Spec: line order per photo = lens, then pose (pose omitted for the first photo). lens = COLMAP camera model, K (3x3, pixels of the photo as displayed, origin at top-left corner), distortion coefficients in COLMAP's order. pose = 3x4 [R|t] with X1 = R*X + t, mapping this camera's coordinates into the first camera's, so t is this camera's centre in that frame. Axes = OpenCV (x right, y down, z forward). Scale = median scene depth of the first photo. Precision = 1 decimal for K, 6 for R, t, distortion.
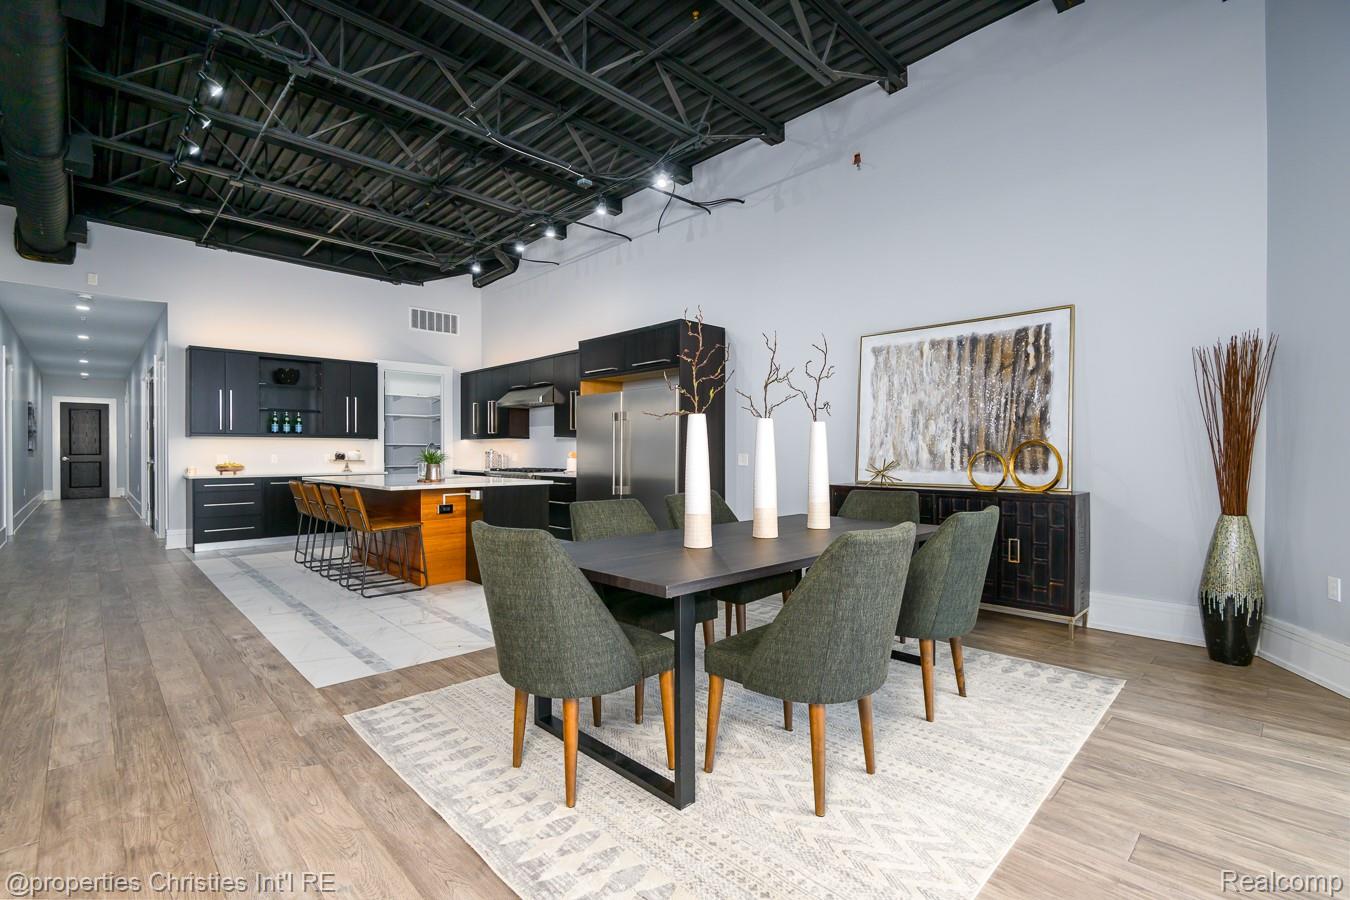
lens RADIAL K [[604.0, 0, 670.2], [0, 604.0, 458.3], [0, 0, 1]] dist [-0.000615, -0.000219]
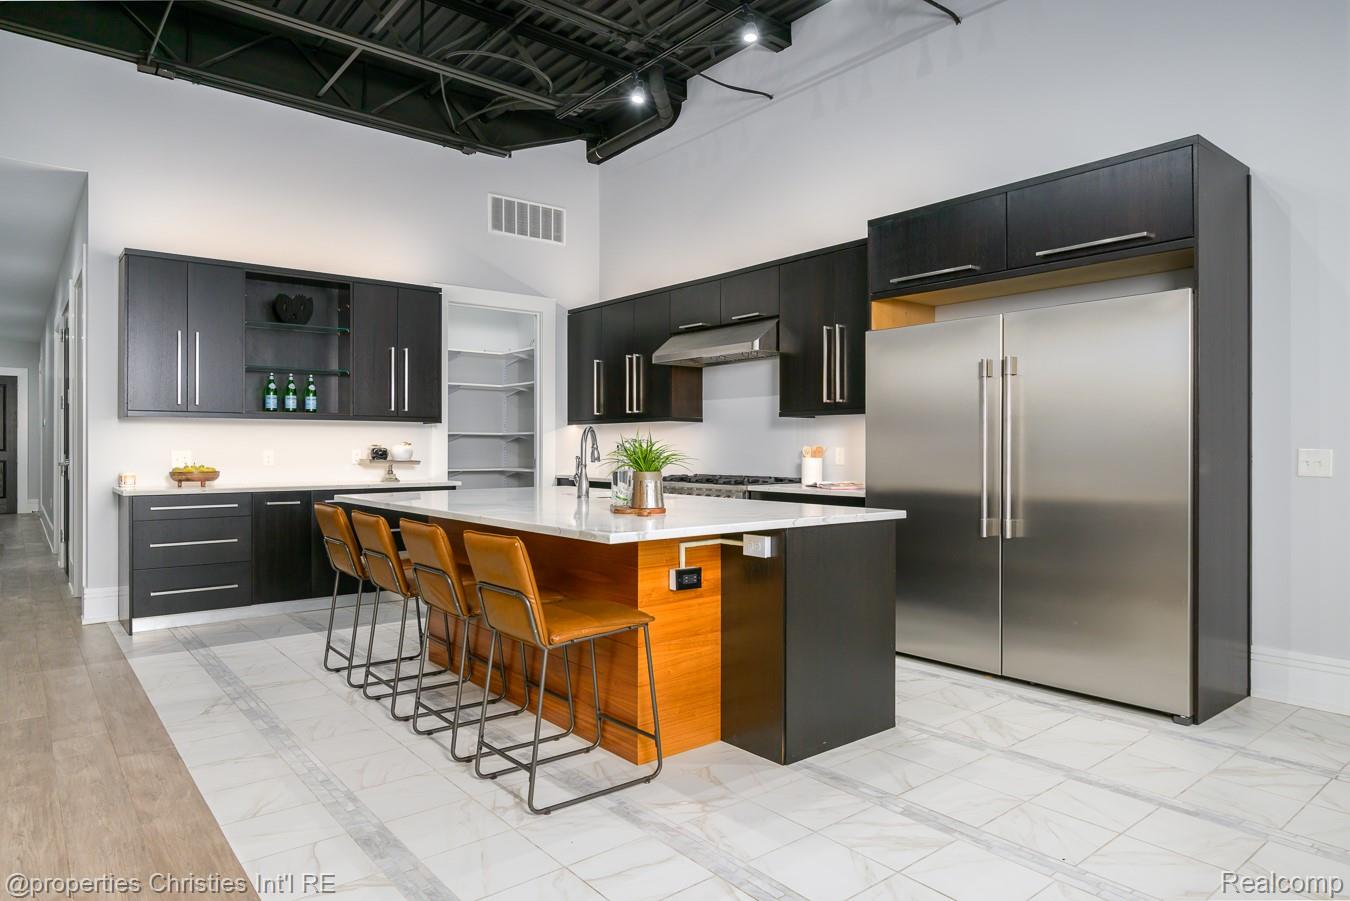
lens RADIAL K [[813.5, 0, 675.0], [0, 813.5, 450.5], [0, 0, 1]] dist [0.001956, 0.000441]
pose [[0.996514, -0.000235, -0.083424, -0.229706], [-0.000262, 0.999982, -0.005952, -0.001893], [0.083424, 0.005953, 0.996496, 0.295308]]
